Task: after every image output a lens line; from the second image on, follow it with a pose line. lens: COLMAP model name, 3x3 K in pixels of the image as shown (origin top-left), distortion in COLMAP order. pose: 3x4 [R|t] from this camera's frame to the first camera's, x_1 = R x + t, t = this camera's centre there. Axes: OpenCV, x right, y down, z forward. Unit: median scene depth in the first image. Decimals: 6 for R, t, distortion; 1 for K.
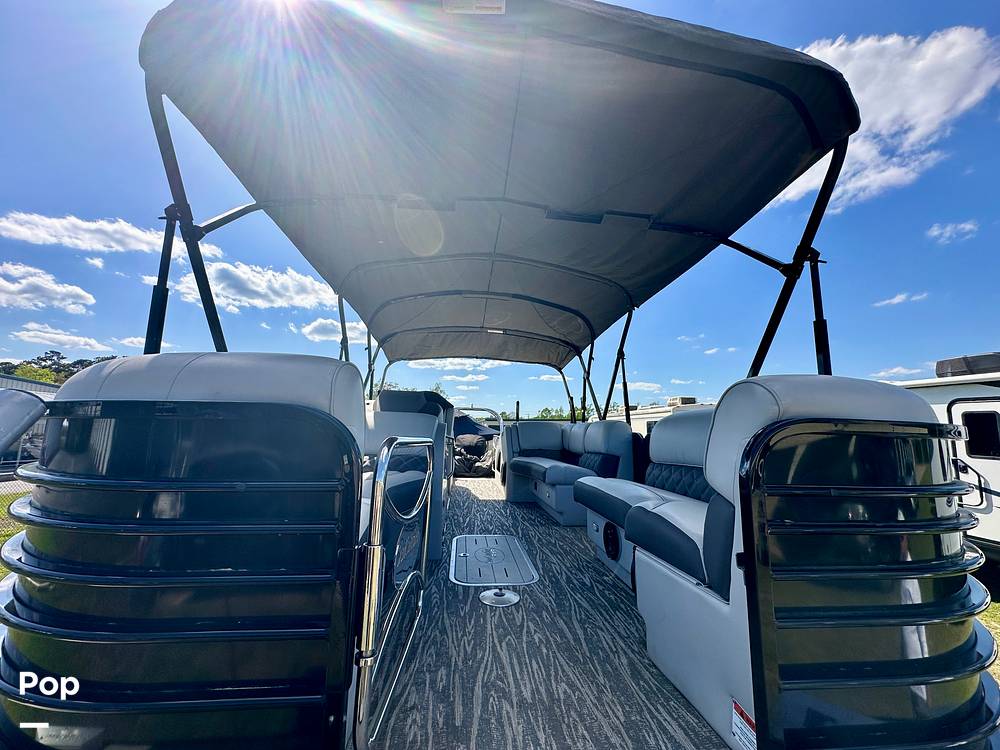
lens RADIAL K [[398.6, 0, 500.0], [0, 398.6, 375.0], [0, 0, 1]] dist [-0.002111, 0.000698]
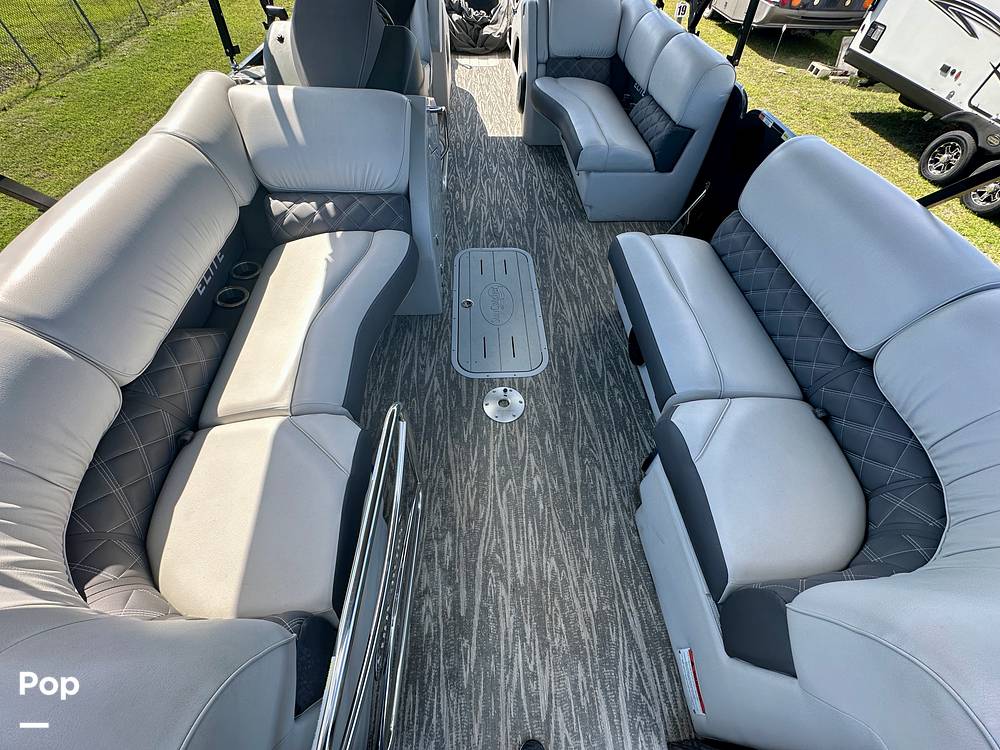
lens RADIAL K [[398.6, 0, 500.0], [0, 398.6, 375.0], [0, 0, 1]] dist [-0.002111, 0.000698]
pose [[0.999184, 0.036329, -0.017665, 0.005129], [-0.002245, 0.486555, 0.873647, -0.425328], [0.040333, -0.872894, 0.486239, 0.761311]]
